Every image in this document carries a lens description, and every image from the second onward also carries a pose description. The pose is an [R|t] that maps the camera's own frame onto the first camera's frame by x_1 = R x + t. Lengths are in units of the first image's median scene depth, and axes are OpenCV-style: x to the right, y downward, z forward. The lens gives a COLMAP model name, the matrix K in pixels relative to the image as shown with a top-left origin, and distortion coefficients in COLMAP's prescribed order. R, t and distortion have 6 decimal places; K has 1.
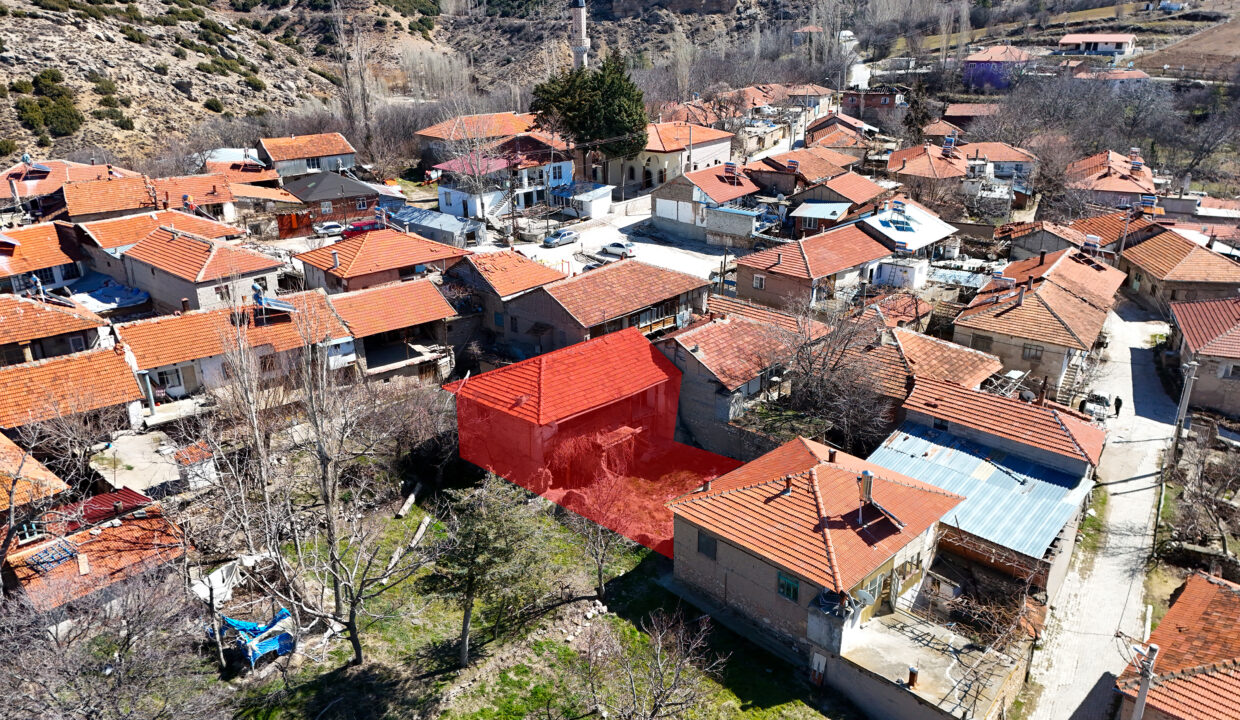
lens RADIAL K [[906.8, 0, 622.3], [0, 906.8, 362.2], [0, 0, 1]] dist [0.068702, -0.058631]
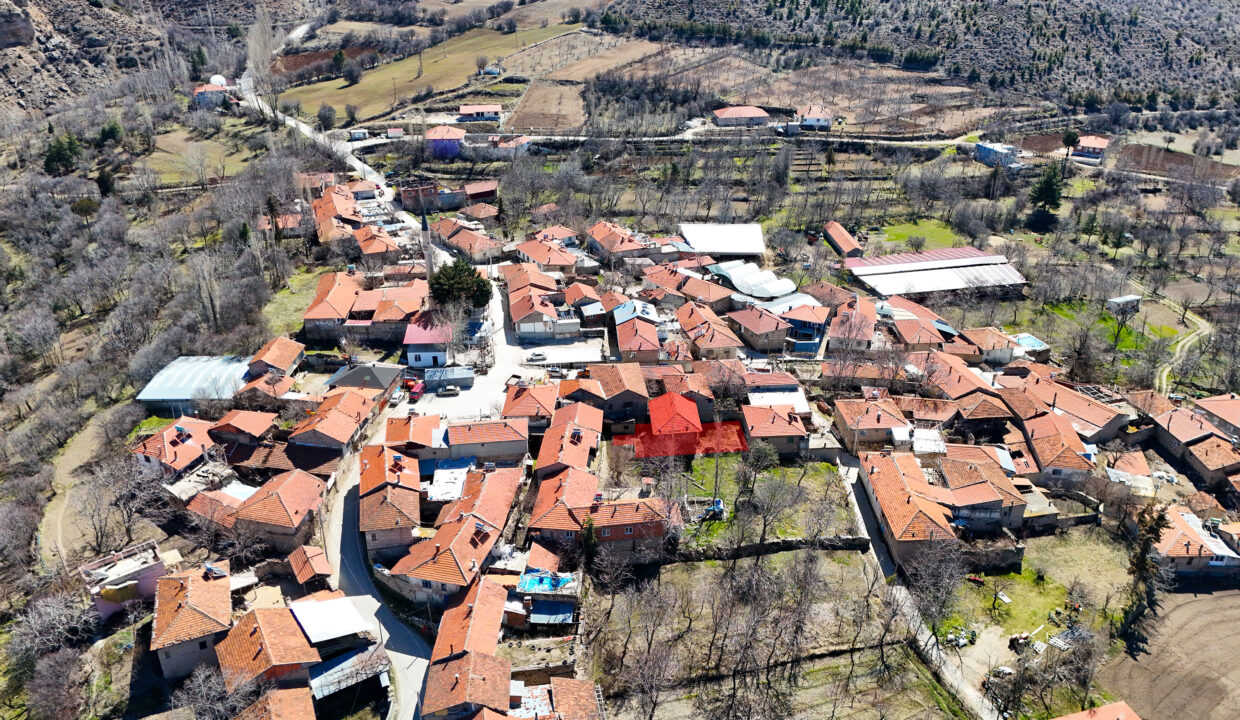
lens RADIAL K [[906.8, 0, 619.0], [0, 906.8, 362.1], [0, 0, 1]] dist [0.068702, -0.058631]
pose [[0.660837, -0.329964, 0.674105, -1.650840], [0.270598, 0.942514, 0.196074, -0.606268], [-0.700051, 0.052838, 0.712136, -0.761549]]
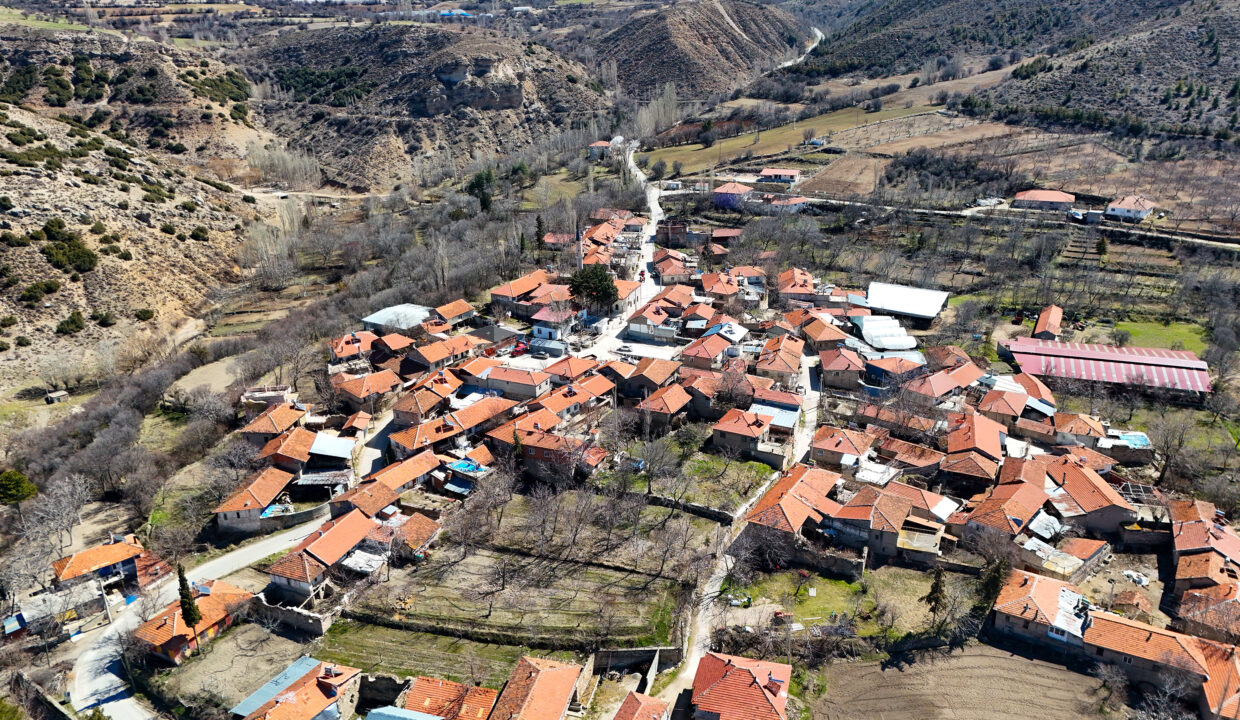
lens RADIAL K [[906.8, 0, 620.8], [0, 906.8, 361.7], [0, 0, 1]] dist [0.068702, -0.058631]
pose [[0.955816, -0.114620, 0.270698, -0.924321], [0.115862, 0.993199, 0.011444, -0.153990], [-0.270169, 0.020425, 0.962596, -1.874108]]
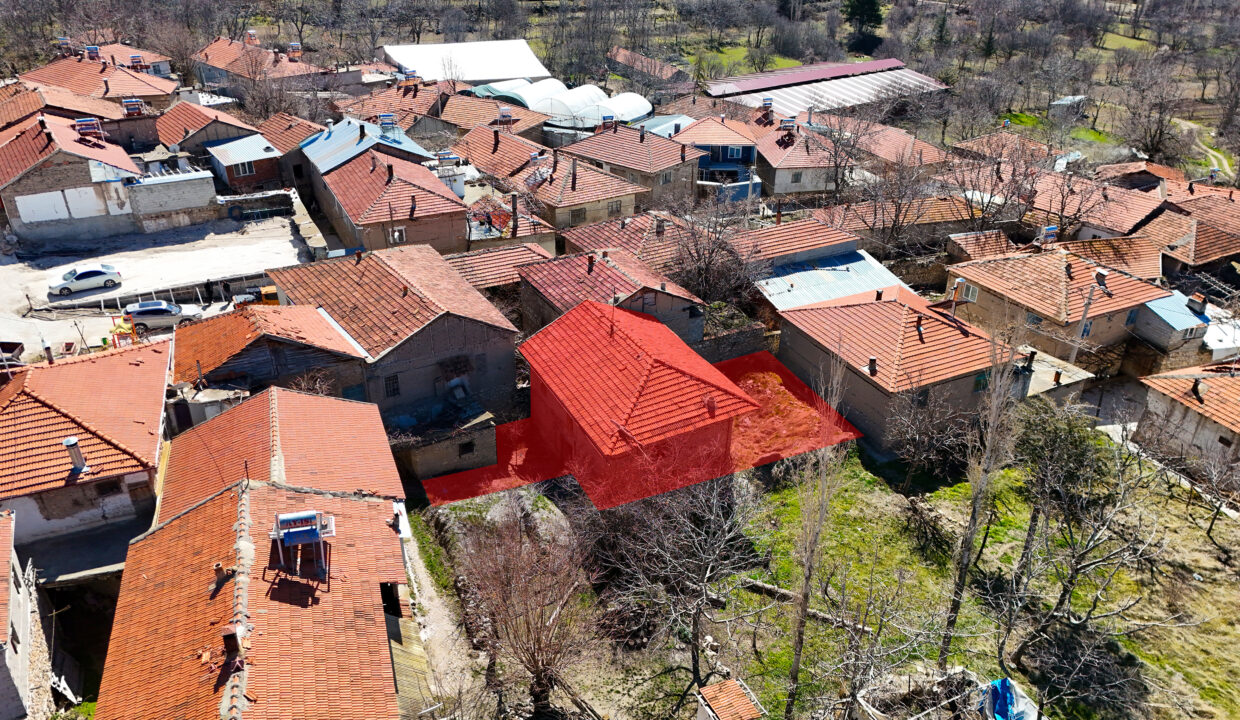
lens RADIAL K [[906.8, 0, 622.3], [0, 906.8, 360.5], [0, 0, 1]] dist [0.068702, -0.058631]
pose [[0.312338, -0.439935, 0.841963, -0.604704], [0.331322, 0.881099, 0.337476, -0.221792], [-0.890321, 0.173554, 0.420961, 0.513679]]
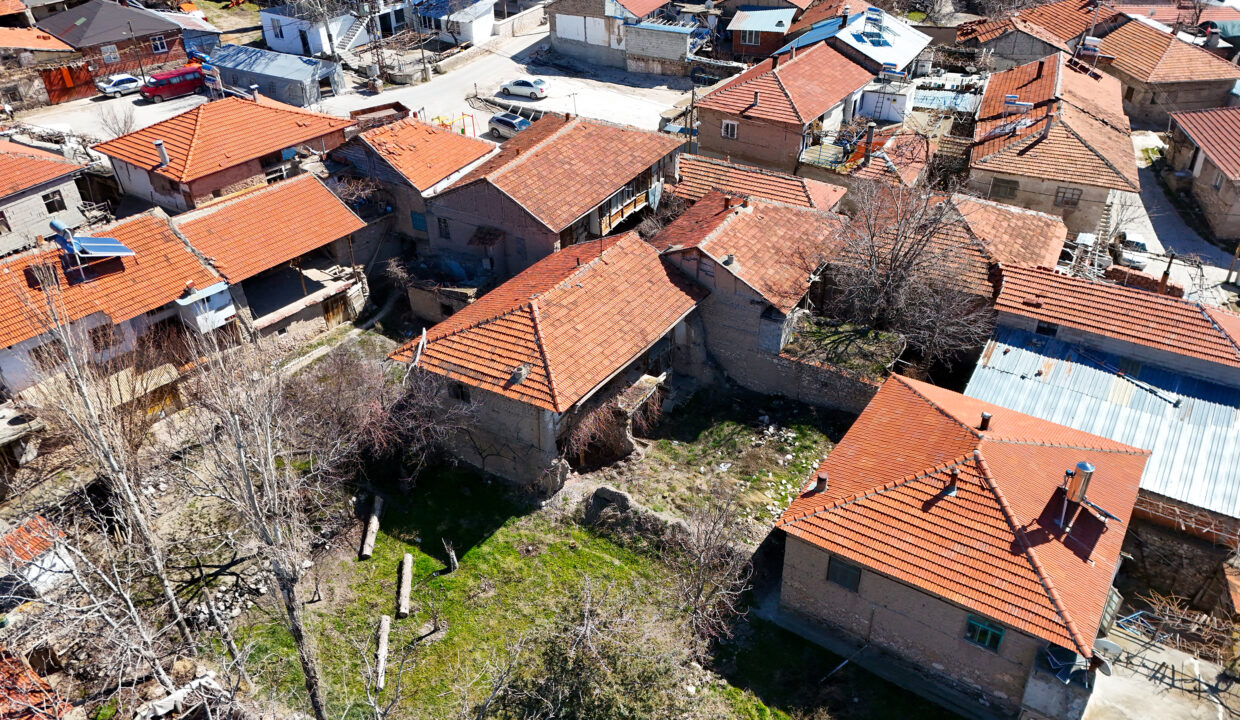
lens RADIAL K [[906.8, 0, 621.9], [0, 906.8, 361.2], [0, 0, 1]] dist [0.068702, -0.058631]
pose [[0.977950, -0.123812, 0.168178, -0.109003], [0.084748, 0.971298, 0.222258, -0.083510], [-0.190869, -0.203104, 0.960374, 0.230201]]
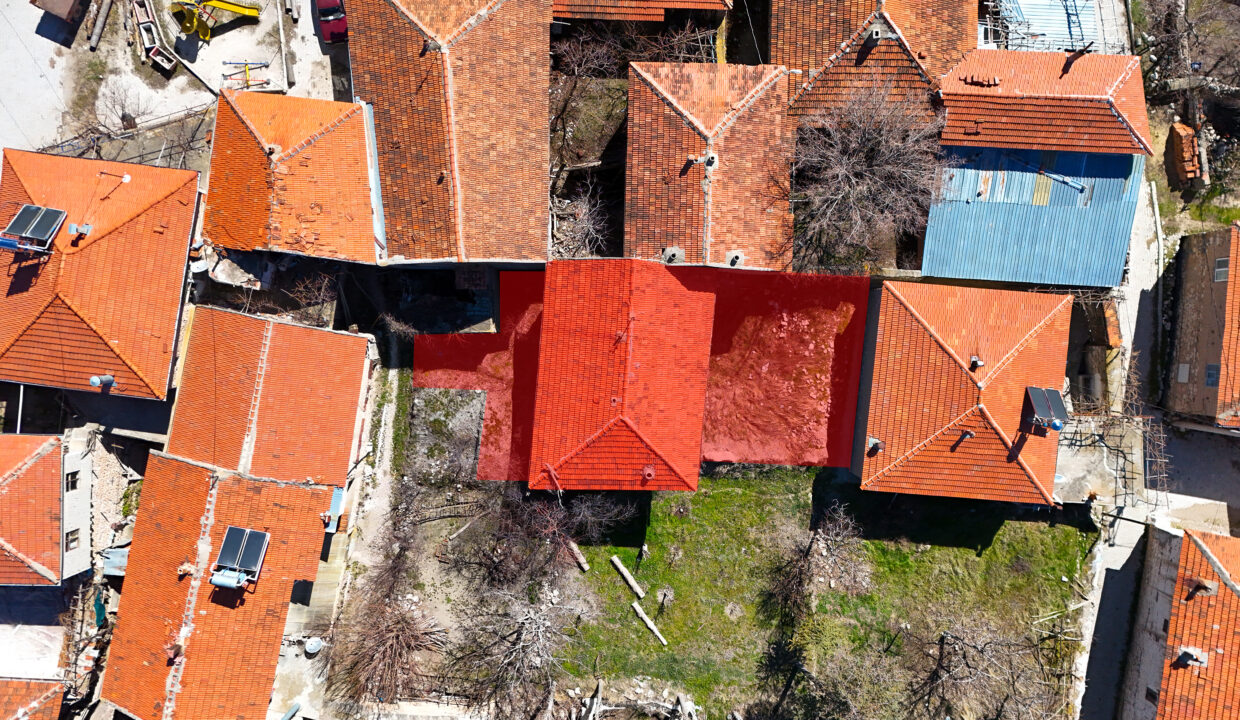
lens RADIAL K [[906.8, 0, 623.1], [0, 906.8, 357.4], [0, 0, 1]] dist [0.068702, -0.058631]
pose [[0.752203, -0.658748, -0.015549, -0.029336], [0.237939, 0.249538, 0.938678, -0.604861], [-0.614472, -0.709776, 0.344445, 0.571238]]
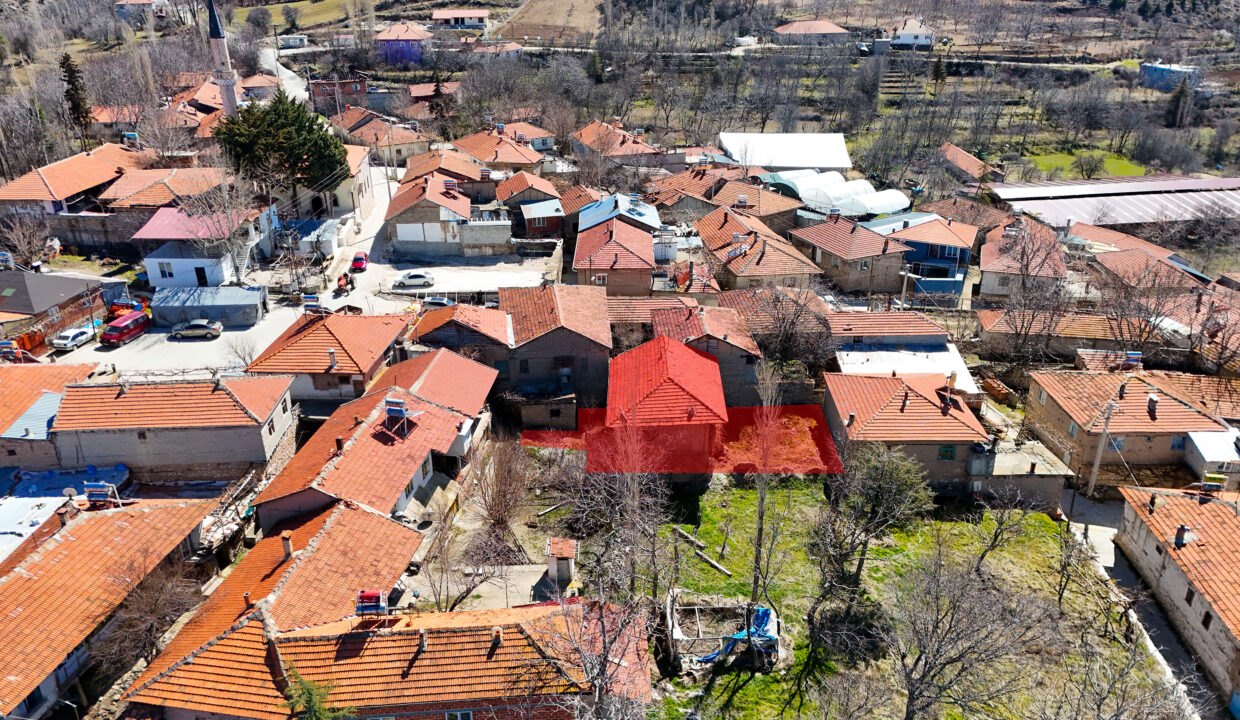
lens RADIAL K [[906.8, 0, 621.5], [0, 906.8, 362.0], [0, 0, 1]] dist [0.068702, -0.058631]
pose [[0.705757, -0.289572, 0.646572, -0.704932], [0.254533, 0.955355, 0.150031, -0.171548], [-0.661151, 0.058689, 0.747954, 0.087310]]
